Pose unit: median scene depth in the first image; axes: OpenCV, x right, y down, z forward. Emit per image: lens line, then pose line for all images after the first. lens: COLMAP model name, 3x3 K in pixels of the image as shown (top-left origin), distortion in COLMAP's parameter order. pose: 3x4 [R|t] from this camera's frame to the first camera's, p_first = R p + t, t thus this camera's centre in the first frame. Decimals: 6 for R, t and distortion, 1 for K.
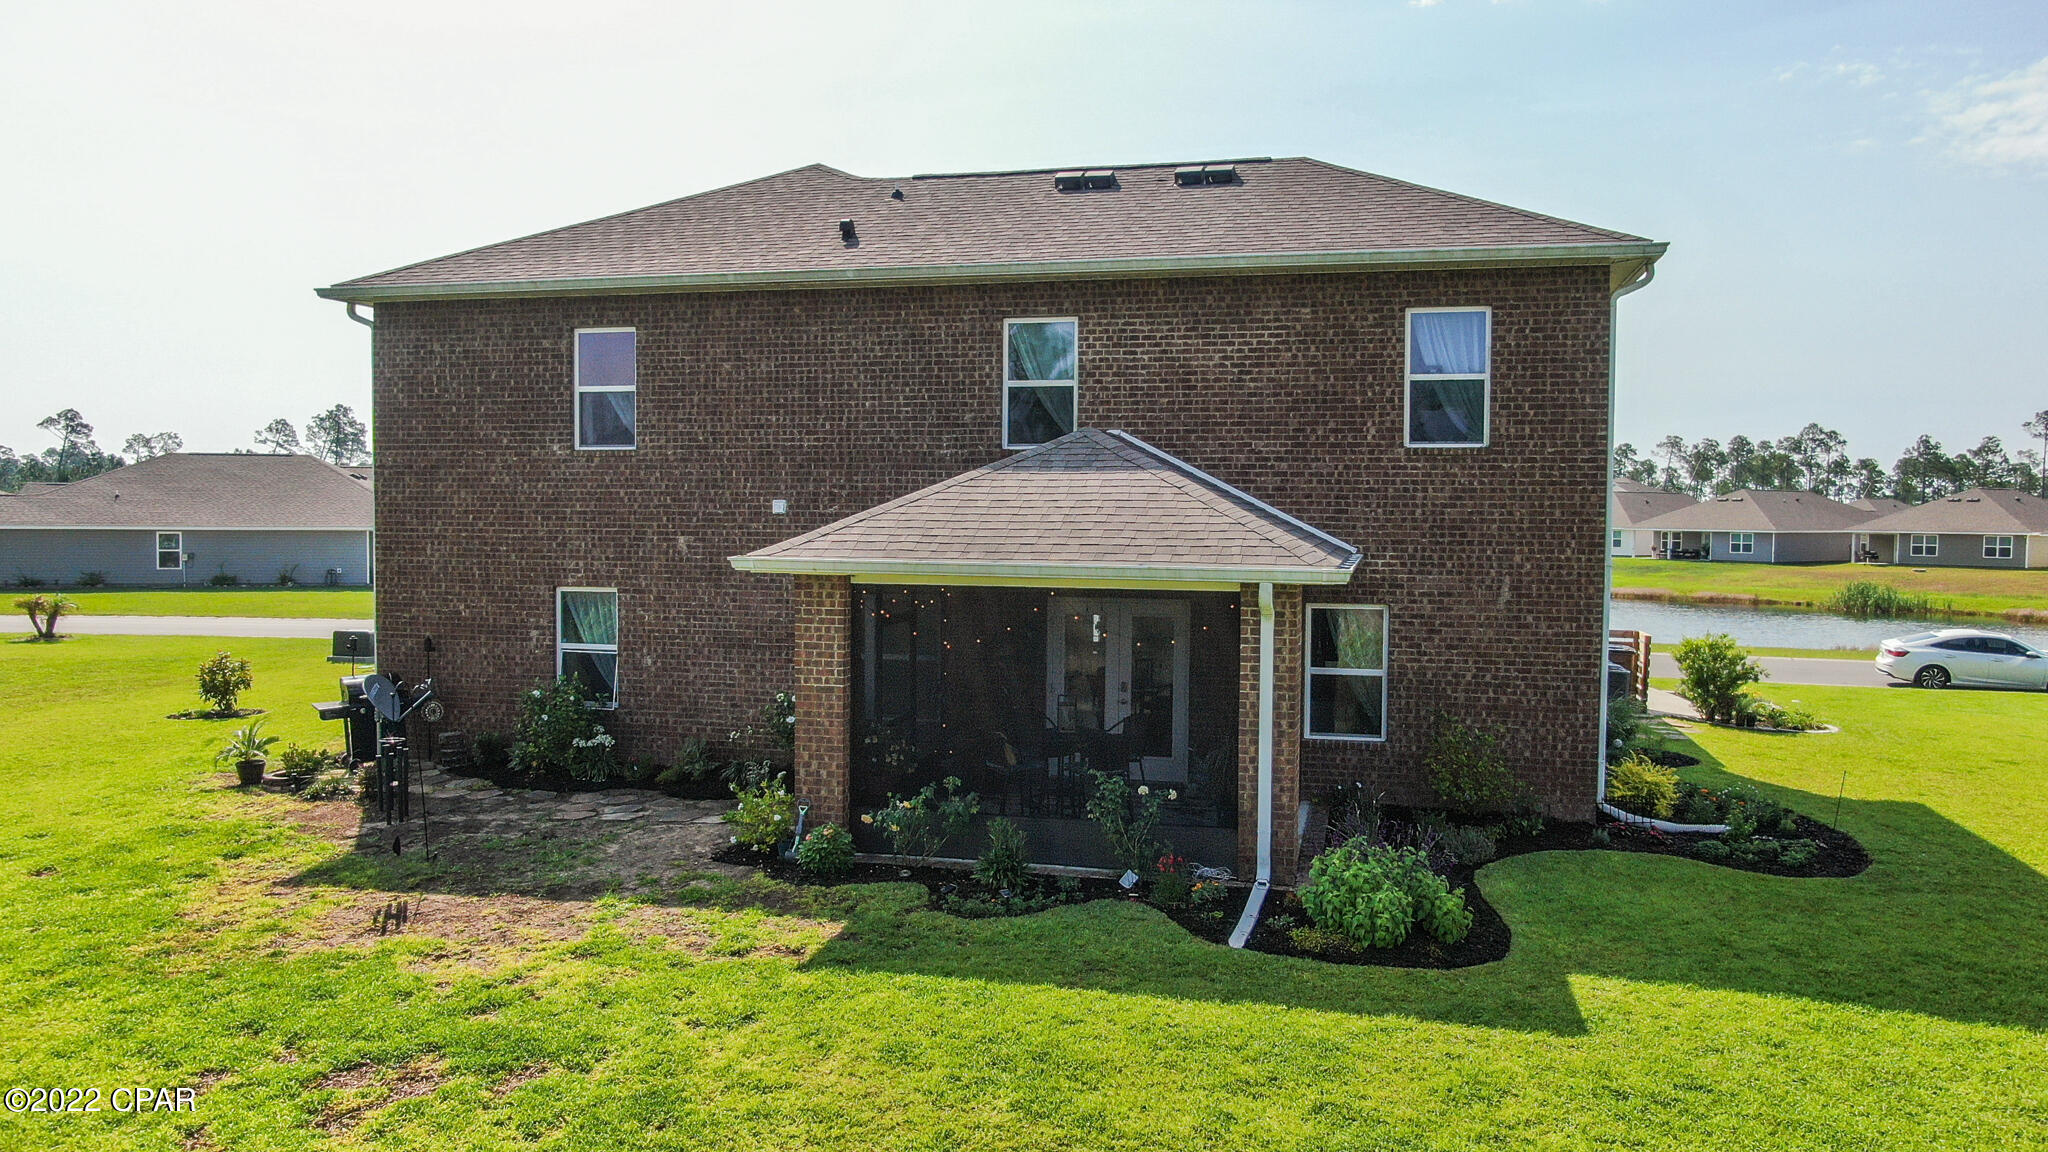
lens RADIAL K [[1493.7, 0, 1023.6], [0, 1493.7, 572.3], [0, 0, 1]] dist [-0.019876, 0.002741]
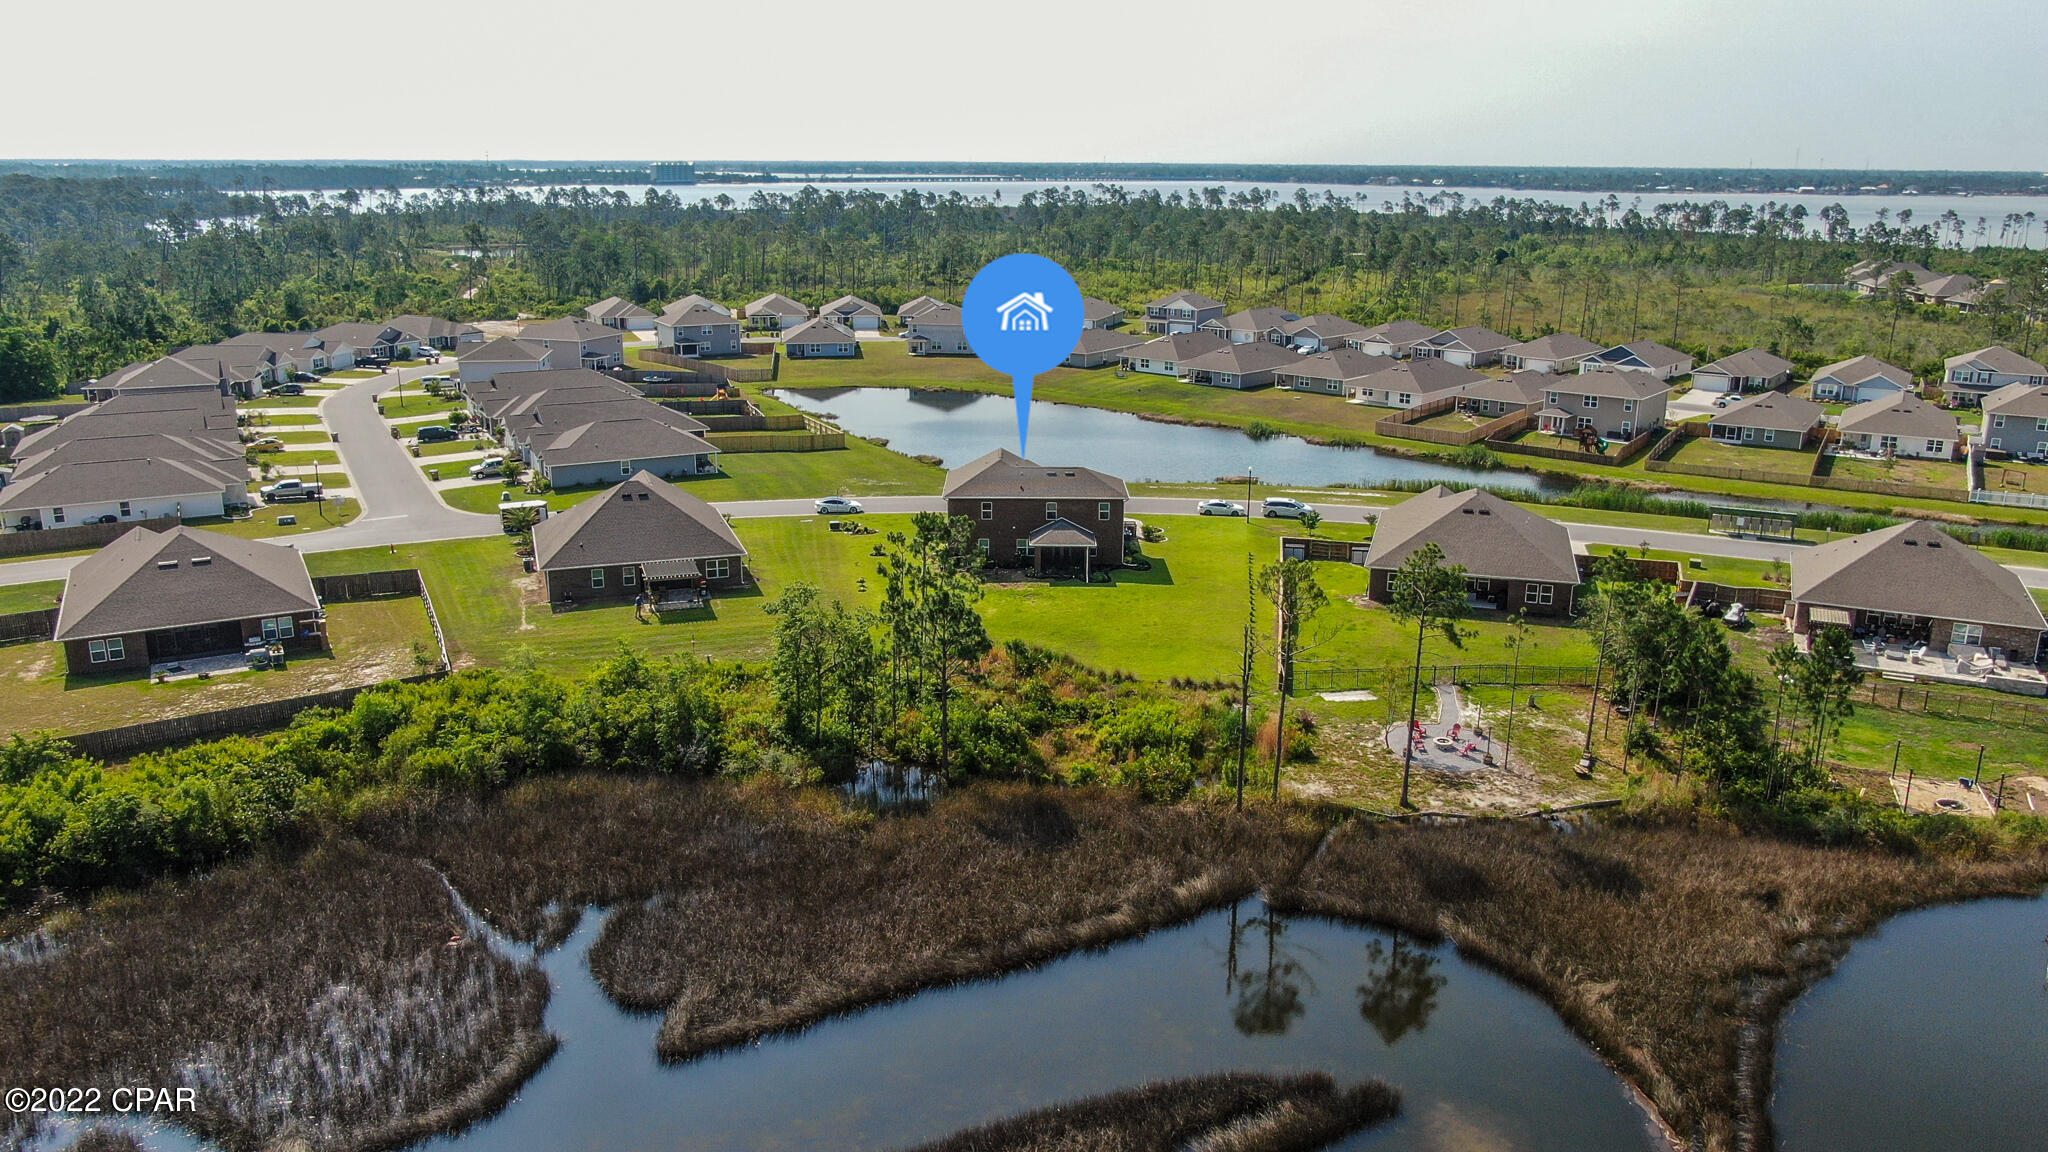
lens RADIAL K [[1493.7, 0, 1024.5], [0, 1493.7, 576.3], [0, 0, 1]] dist [-0.019876, 0.002741]
pose [[0.971339, -0.074309, 0.225786, -2.210869], [0.019682, 0.971761, 0.235145, -1.892552], [-0.236883, -0.223961, 0.945372, -7.358933]]
